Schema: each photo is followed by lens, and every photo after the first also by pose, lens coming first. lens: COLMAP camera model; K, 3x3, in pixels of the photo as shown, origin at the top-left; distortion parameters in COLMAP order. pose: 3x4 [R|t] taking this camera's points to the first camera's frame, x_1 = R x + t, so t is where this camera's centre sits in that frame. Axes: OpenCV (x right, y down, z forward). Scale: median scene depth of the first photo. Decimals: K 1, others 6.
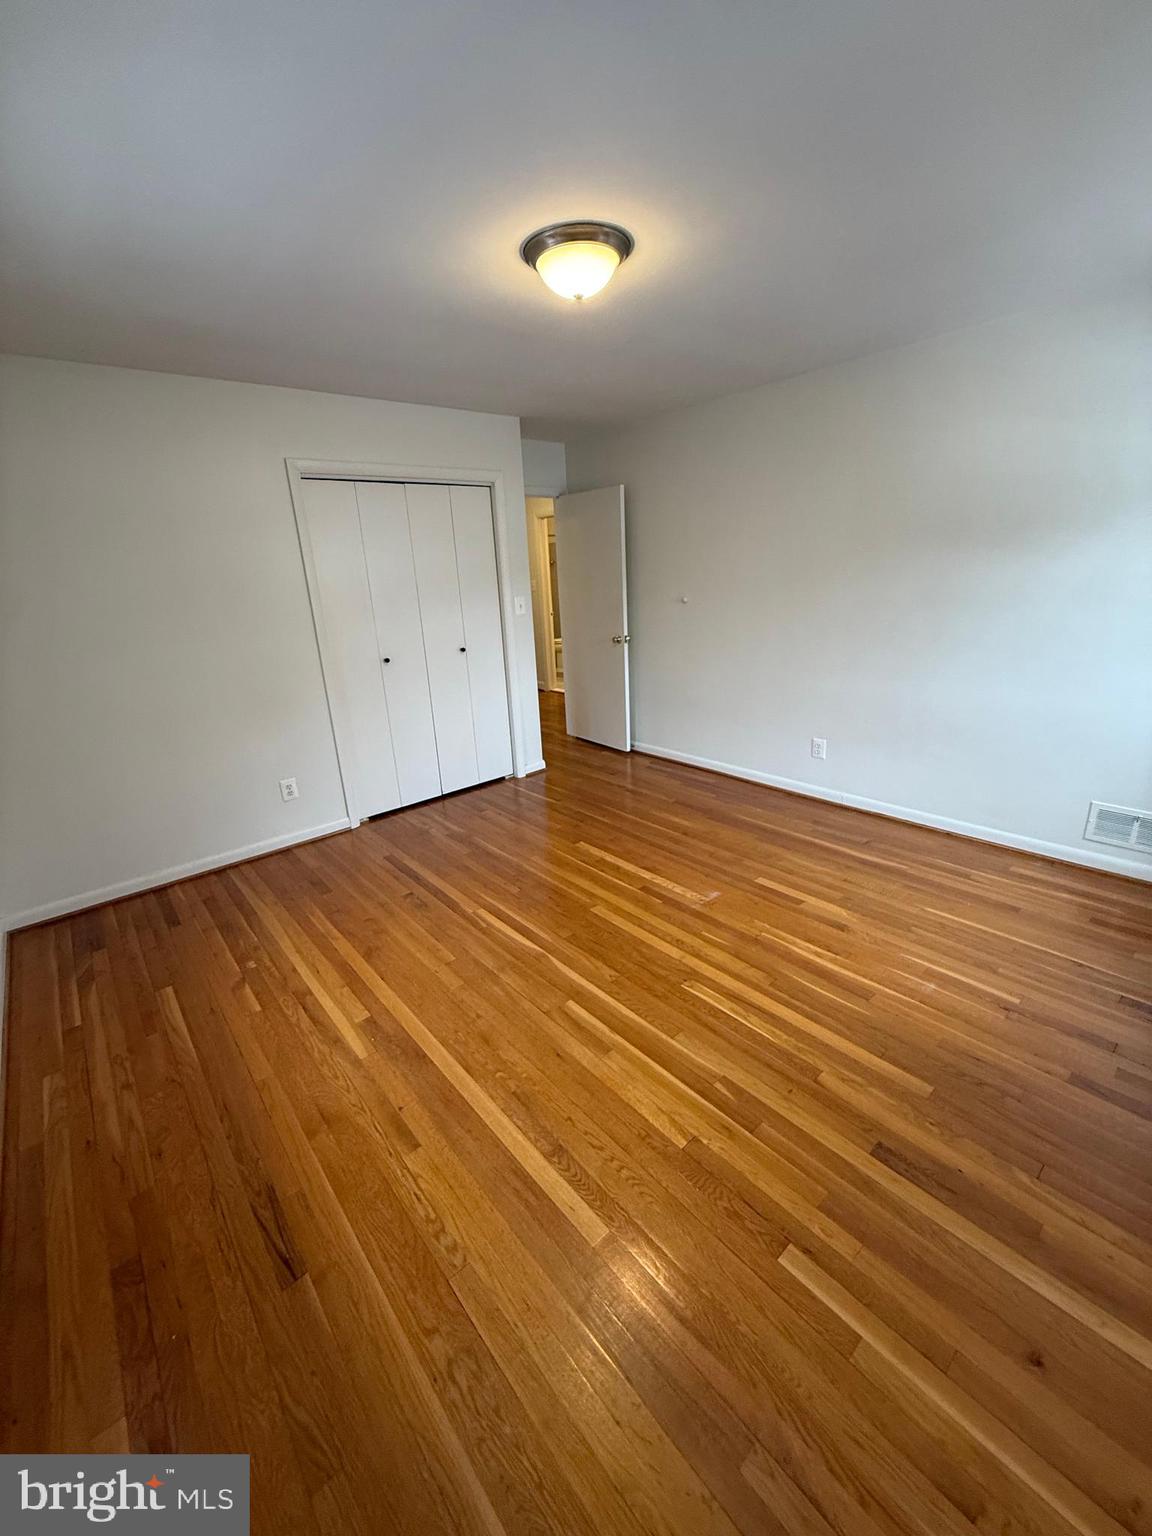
lens RADIAL K [[611.8, 0, 578.2], [0, 611.8, 768.1], [0, 0, 1]] dist [-0.001106, 0.000133]
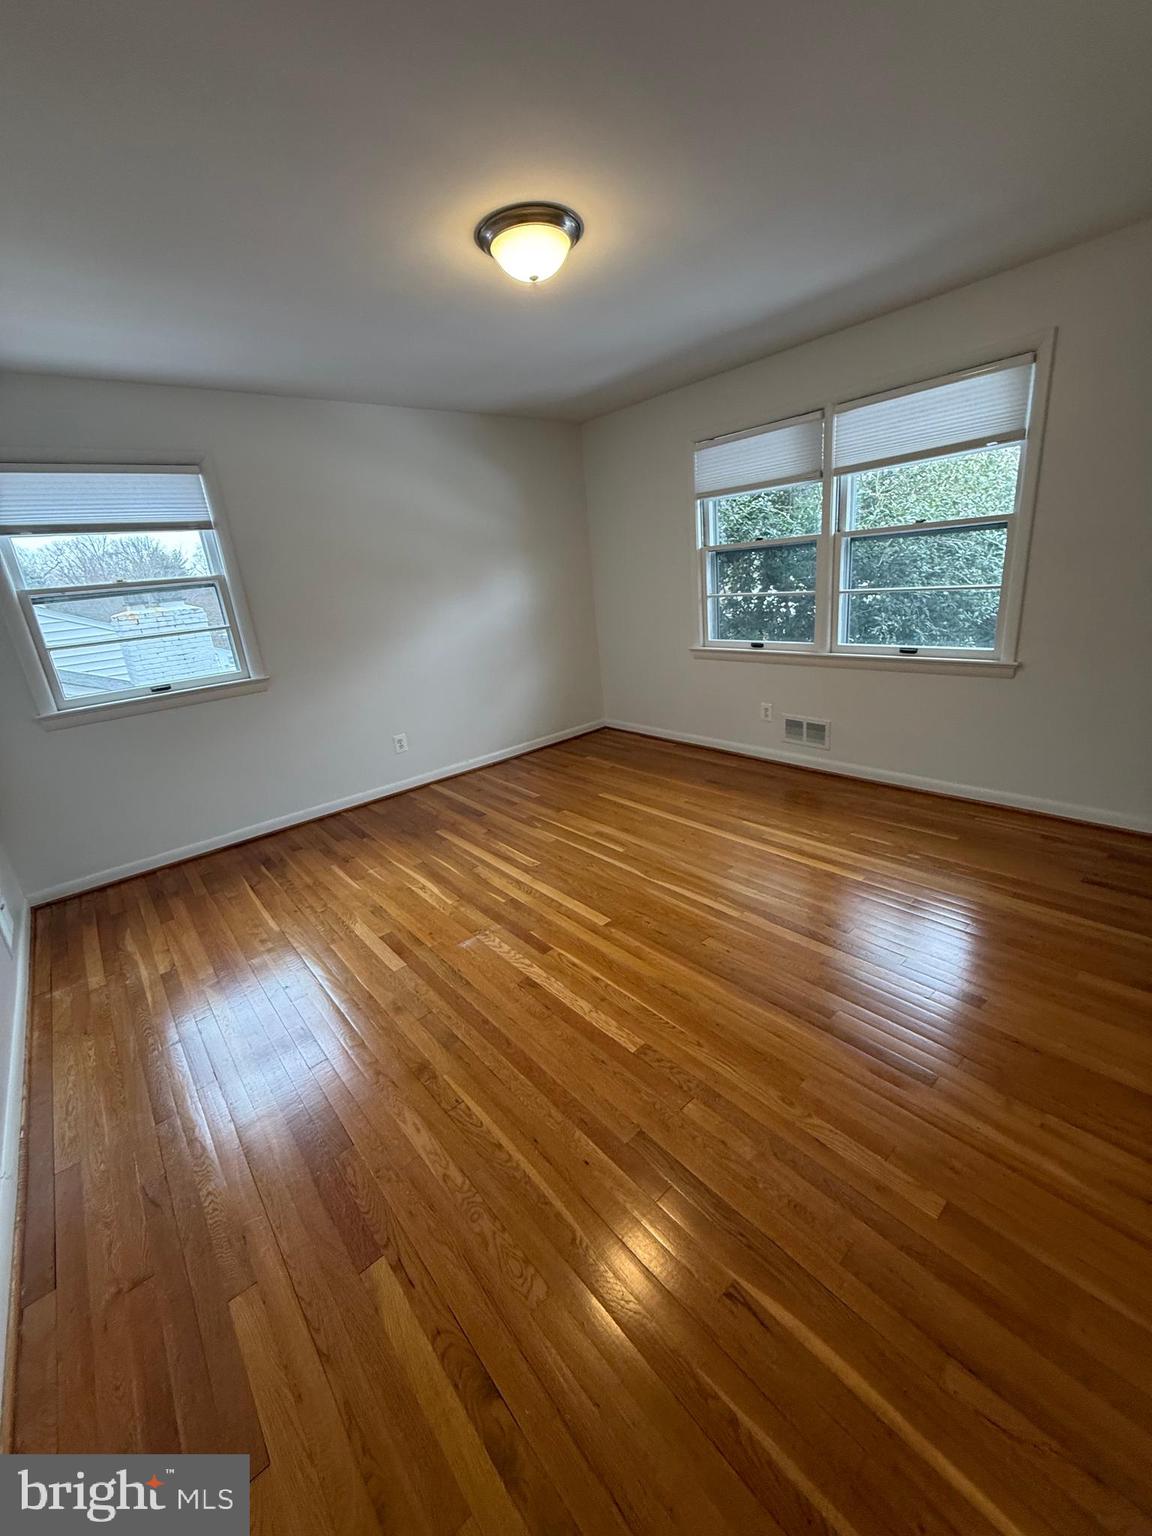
lens RADIAL K [[611.8, 0, 580.1], [0, 611.8, 755.4], [0, 0, 1]] dist [-0.001106, 0.000133]
pose [[-0.989611, 0.136117, 0.046279, -0.012844], [0.137403, 0.800715, 0.583075, -0.598923], [0.042310, 0.583376, -0.811099, 1.918536]]
